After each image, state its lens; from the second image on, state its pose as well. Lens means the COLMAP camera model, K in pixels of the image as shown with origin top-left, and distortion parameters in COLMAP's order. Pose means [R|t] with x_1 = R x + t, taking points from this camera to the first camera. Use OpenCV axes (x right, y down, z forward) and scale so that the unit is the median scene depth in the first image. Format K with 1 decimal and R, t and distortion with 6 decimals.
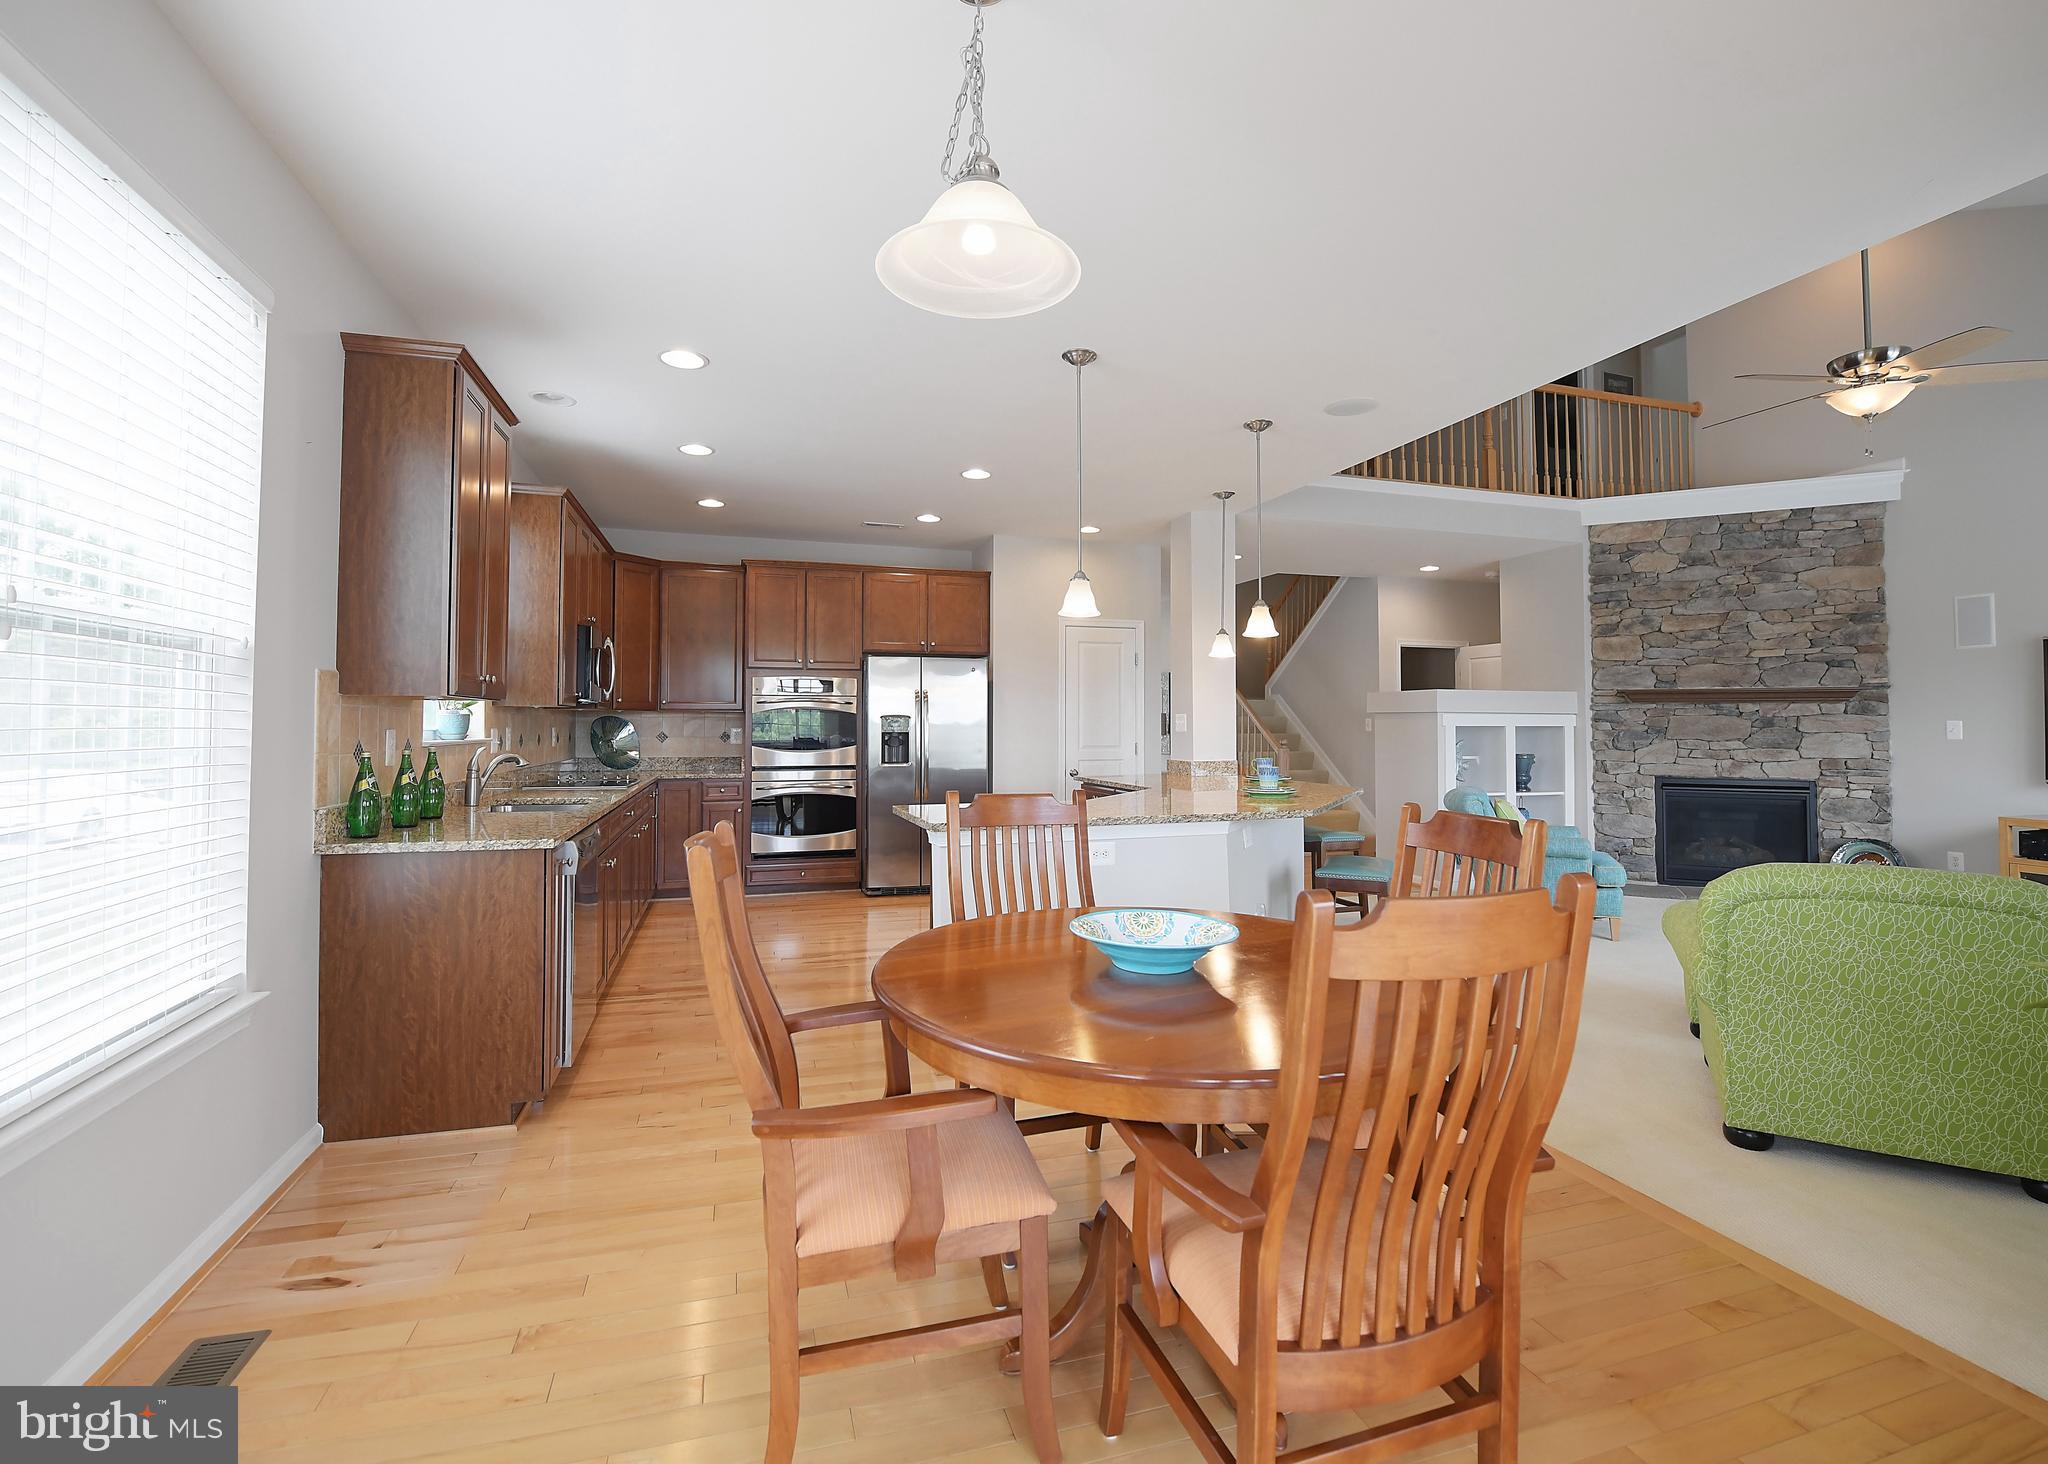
lens RADIAL K [[887.2, 0, 1034.4], [0, 887.2, 697.0], [0, 0, 1]] dist [-0.017385, -0.001484]
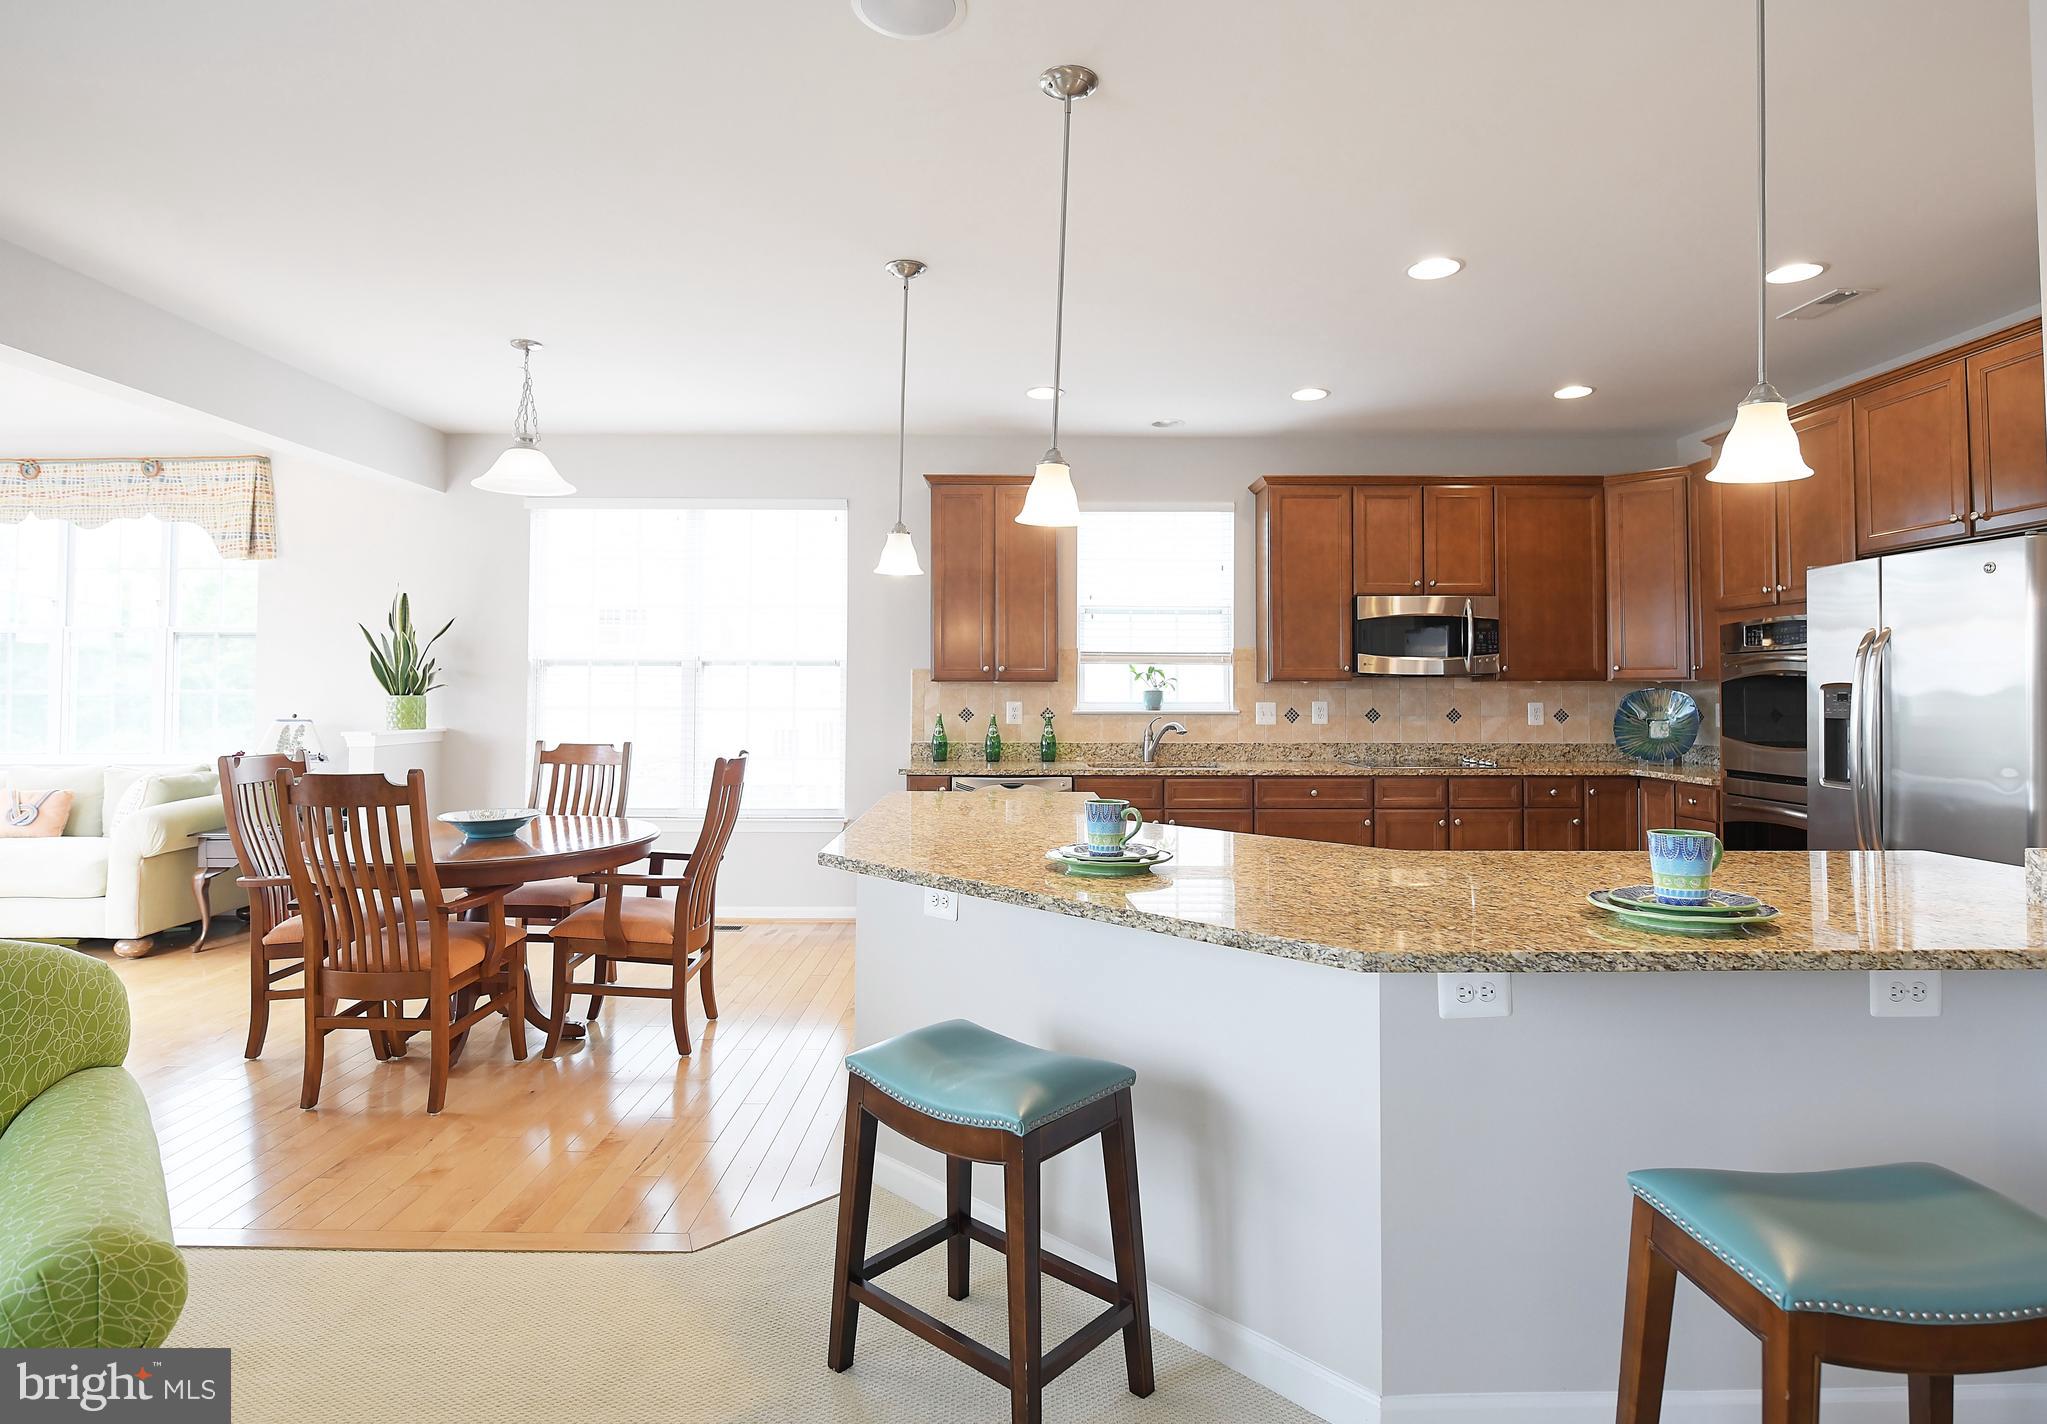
lens RADIAL K [[1048.5, 0, 1045.1], [0, 1048.5, 668.3], [0, 0, 1]] dist [-0.008058, -0.002092]
pose [[-0.297801, -0.023608, -0.954336, 0.504059], [0.025535, 0.999139, -0.032684, 0.019291], [0.954286, -0.034102, -0.296942, 0.742368]]
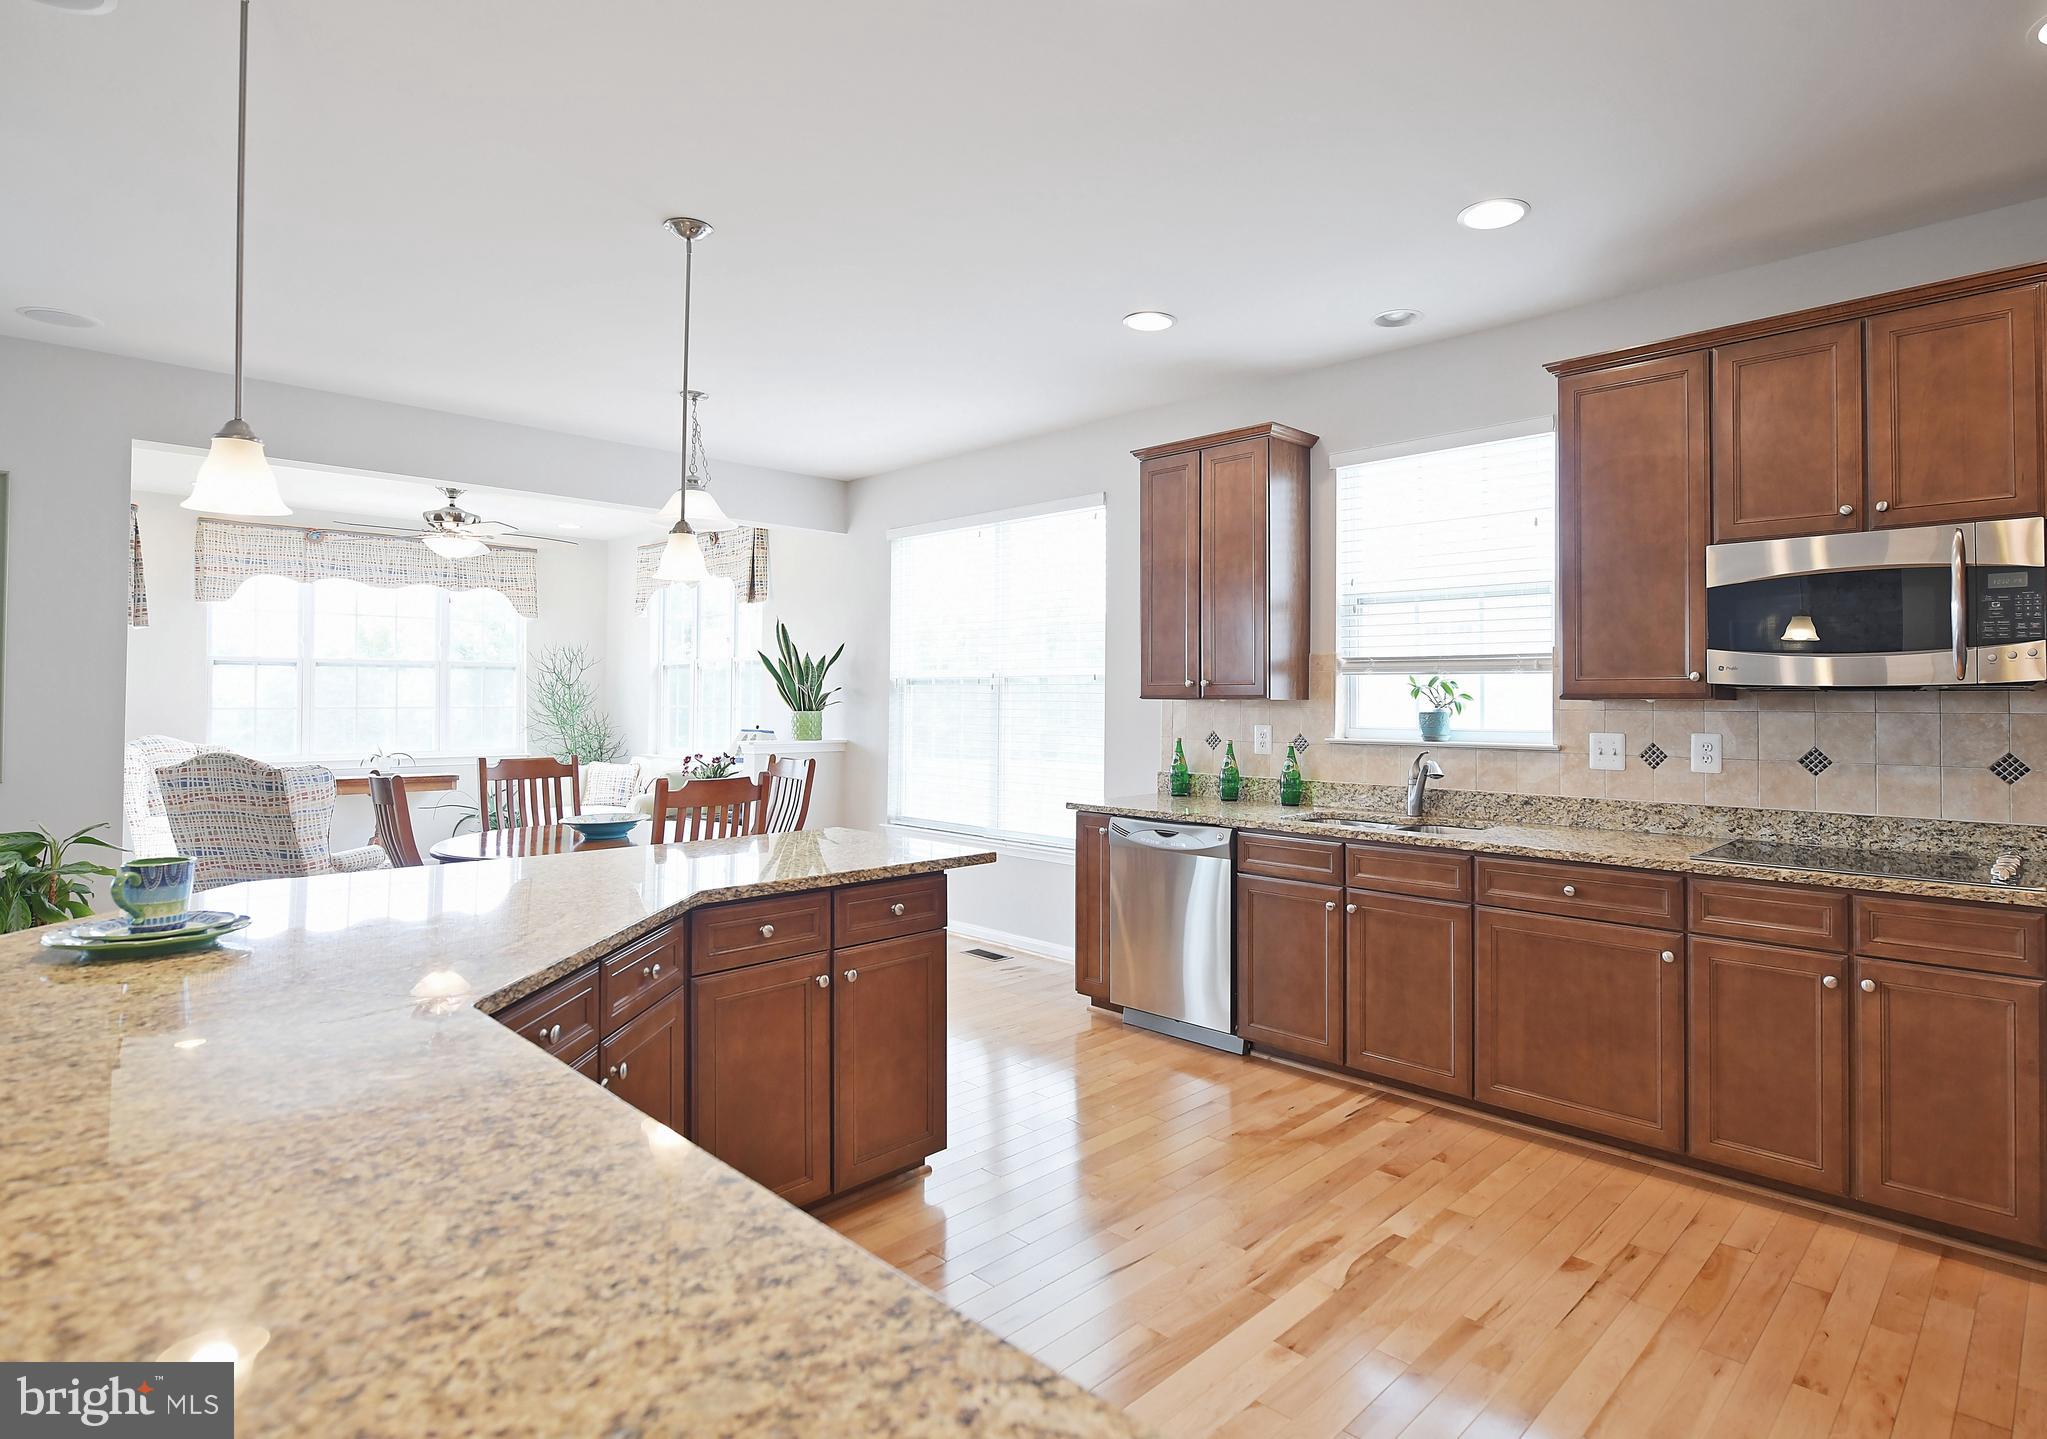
lens RADIAL K [[1081.3, 0, 1040.6], [0, 1081.3, 679.3], [0, 0, 1]] dist [-0.012732, -0.001412]
pose [[-0.884512, -0.015131, -0.466273, 0.129424], [0.007681, 0.998866, -0.046984, 0.020014], [0.466455, -0.045139, -0.883392, 1.006146]]
